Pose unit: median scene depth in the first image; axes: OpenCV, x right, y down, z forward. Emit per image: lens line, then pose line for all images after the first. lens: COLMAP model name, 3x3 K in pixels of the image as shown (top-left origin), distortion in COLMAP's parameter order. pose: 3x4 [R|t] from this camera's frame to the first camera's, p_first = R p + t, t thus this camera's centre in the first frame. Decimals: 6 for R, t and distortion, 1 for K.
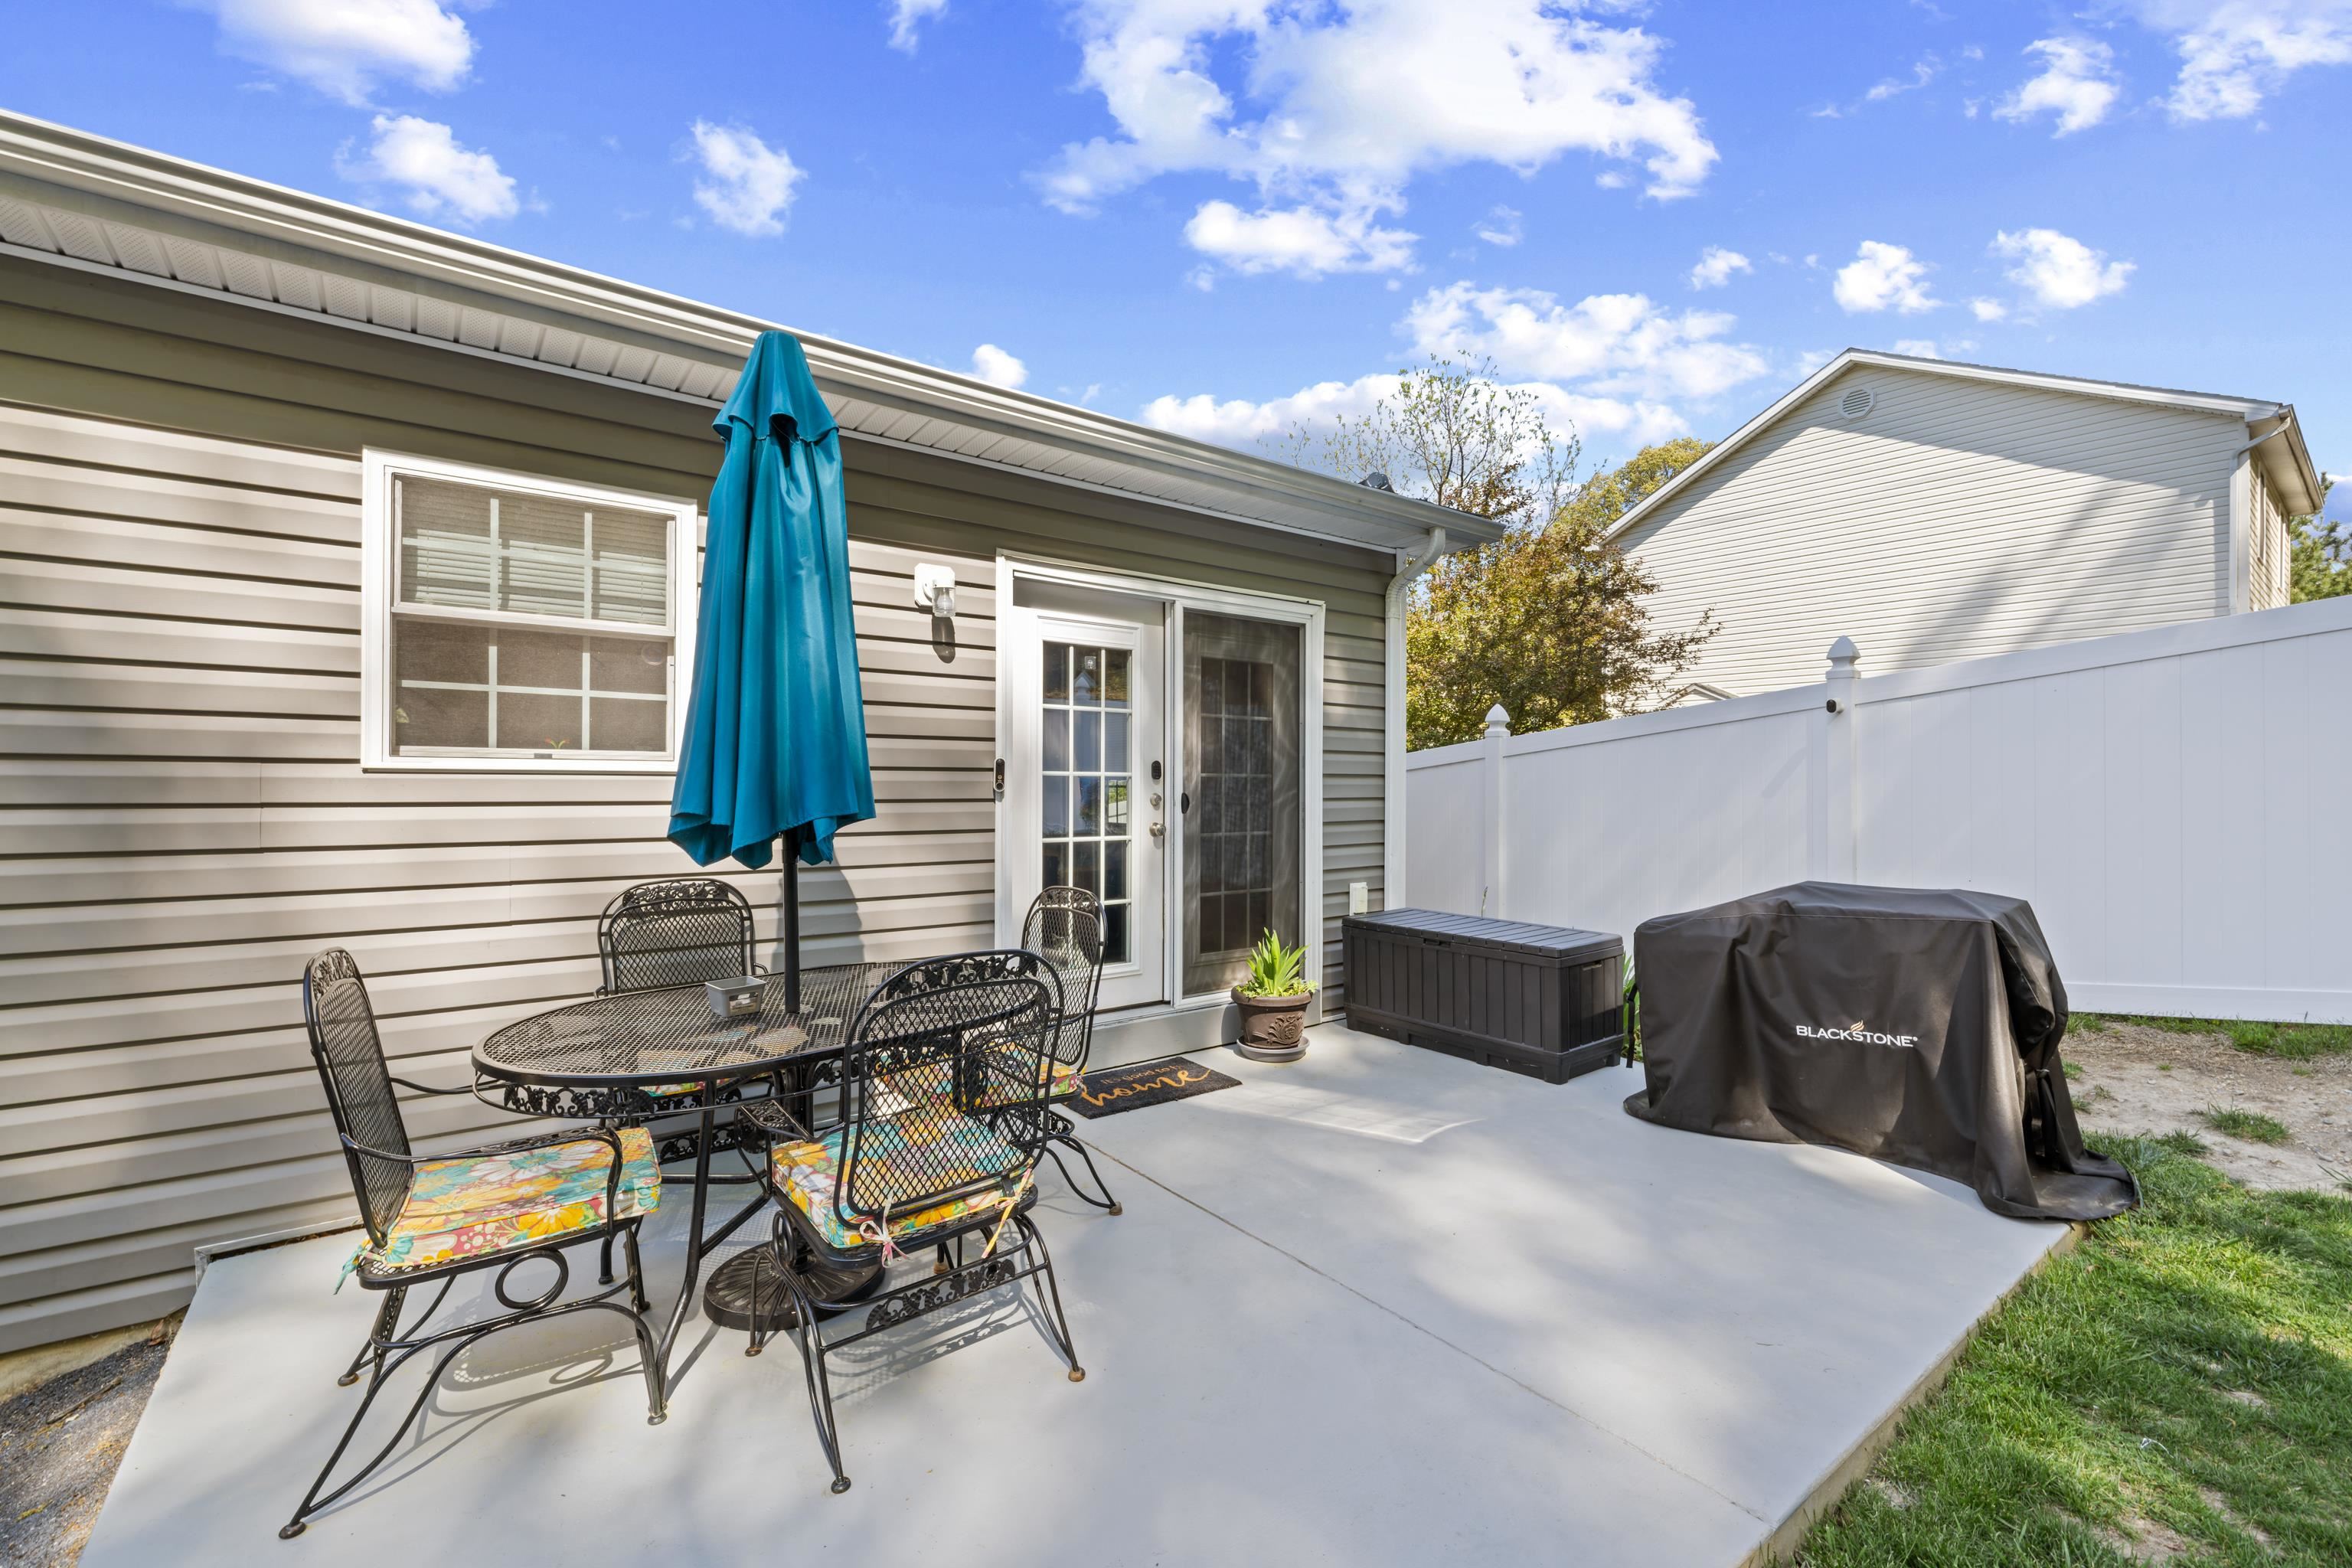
lens RADIAL K [[989.3, 0, 1177.7], [0, 989.3, 785.5], [0, 0, 1]] dist [-0.001158, 0.000445]
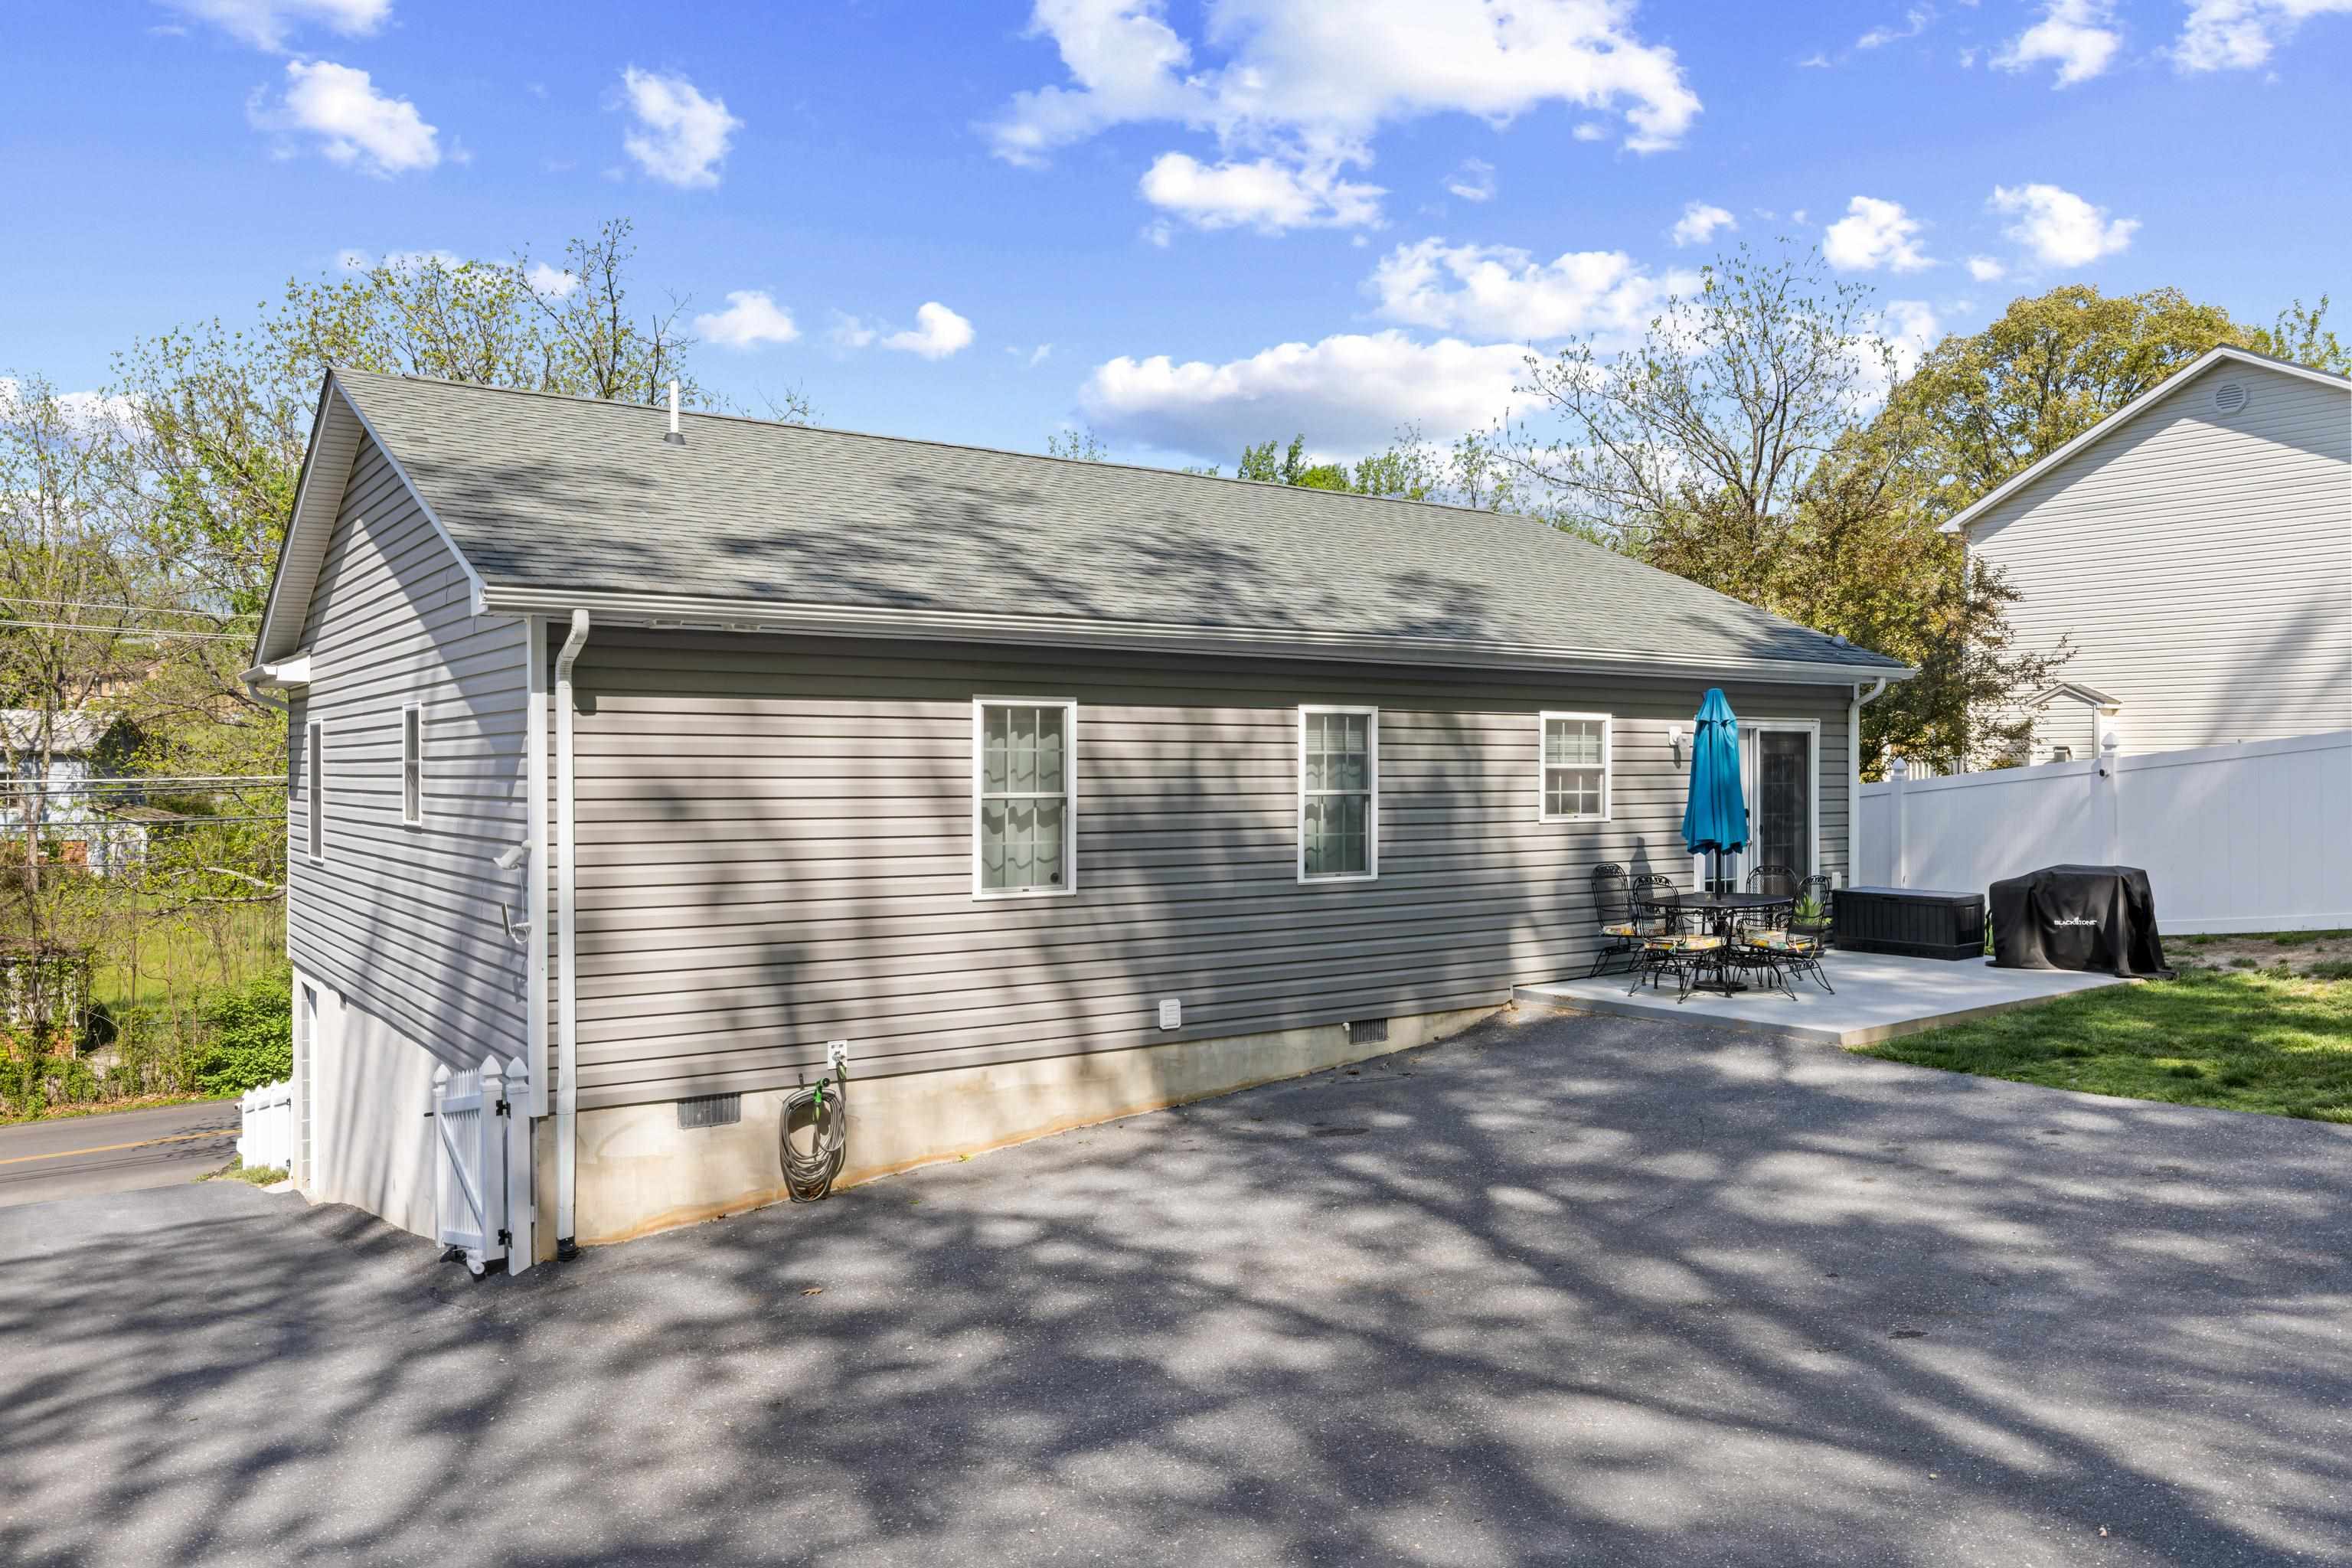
lens RADIAL K [[1699.8, 0, 1176.0], [0, 1699.8, 784.0], [0, 0, 1]] dist [-0.007907, -0.003349]
pose [[0.999710, -0.005767, -0.023385, -1.145690], [0.005980, 0.999942, 0.009012, -0.118436], [0.023332, -0.009150, 0.999686, -2.561119]]
